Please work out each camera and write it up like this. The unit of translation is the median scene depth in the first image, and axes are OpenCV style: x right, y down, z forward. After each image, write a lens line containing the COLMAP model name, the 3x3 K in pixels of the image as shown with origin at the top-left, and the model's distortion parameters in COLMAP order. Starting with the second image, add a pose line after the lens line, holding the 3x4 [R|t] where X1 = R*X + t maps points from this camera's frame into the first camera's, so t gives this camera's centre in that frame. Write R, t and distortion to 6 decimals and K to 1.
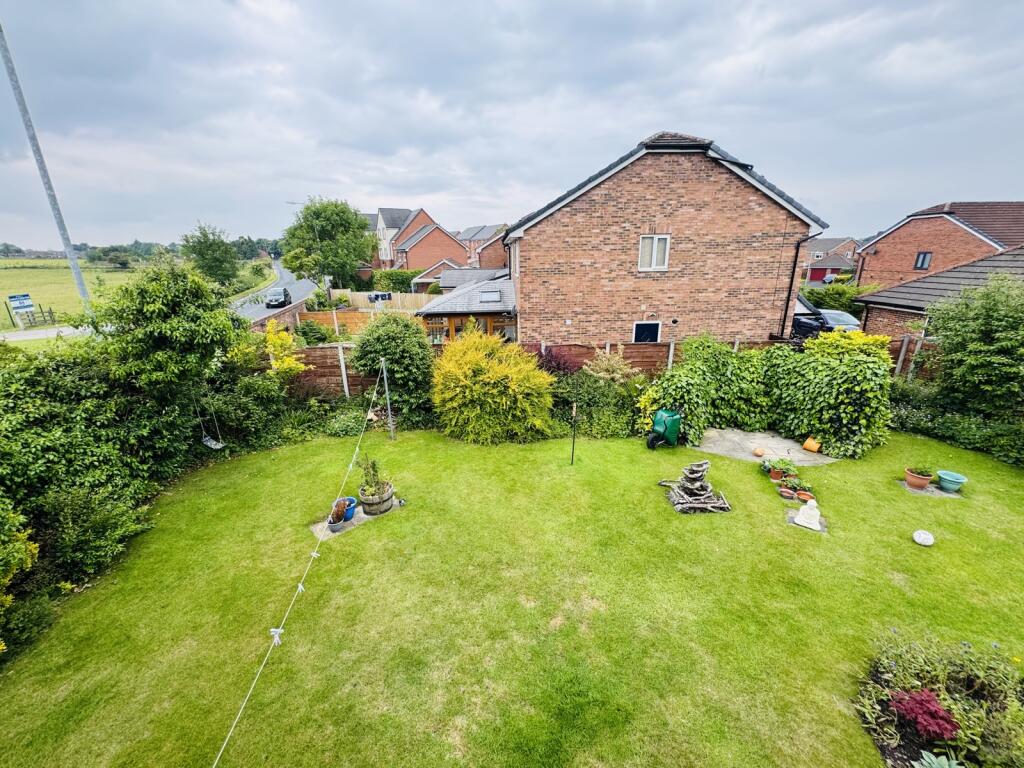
lens RADIAL K [[409.1, 0, 512.0], [0, 409.1, 384.0], [0, 0, 1]] dist [-0.000620, -0.000294]
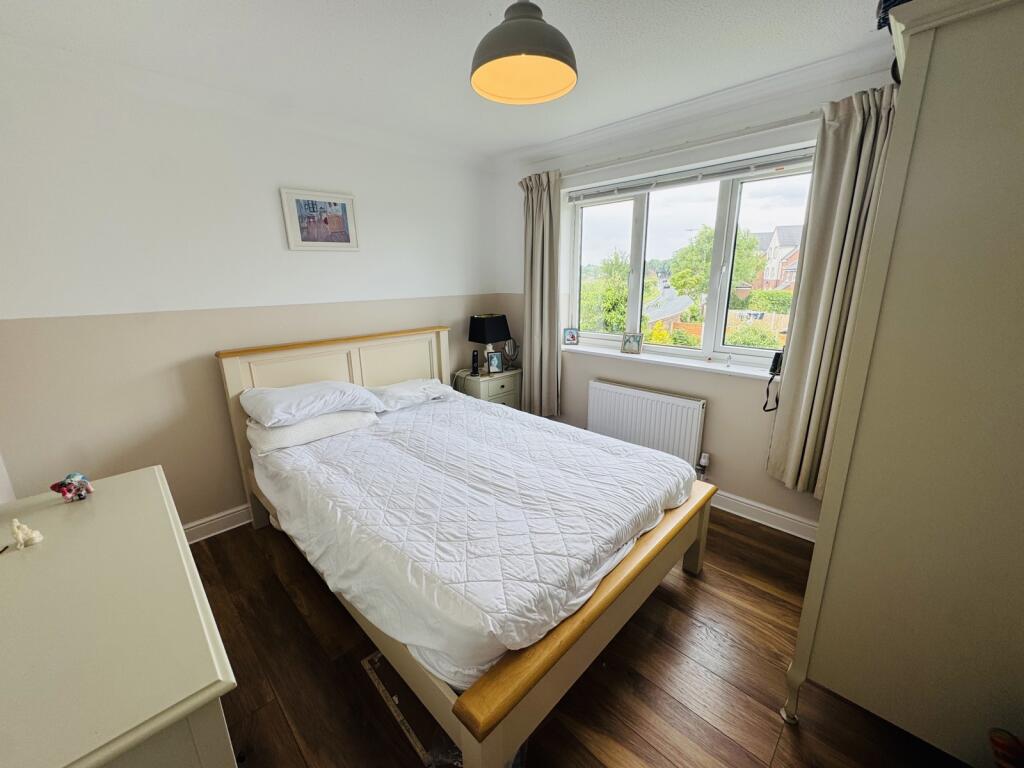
lens RADIAL K [[409.1, 0, 512.0], [0, 409.1, 384.0], [0, 0, 1]] dist [-0.000620, -0.000294]
pose [[0.666043, 0.197395, -0.719321, 0.051511], [-0.227844, 0.972098, 0.055793, 0.034912], [0.710263, 0.126733, 0.692434, -0.120377]]
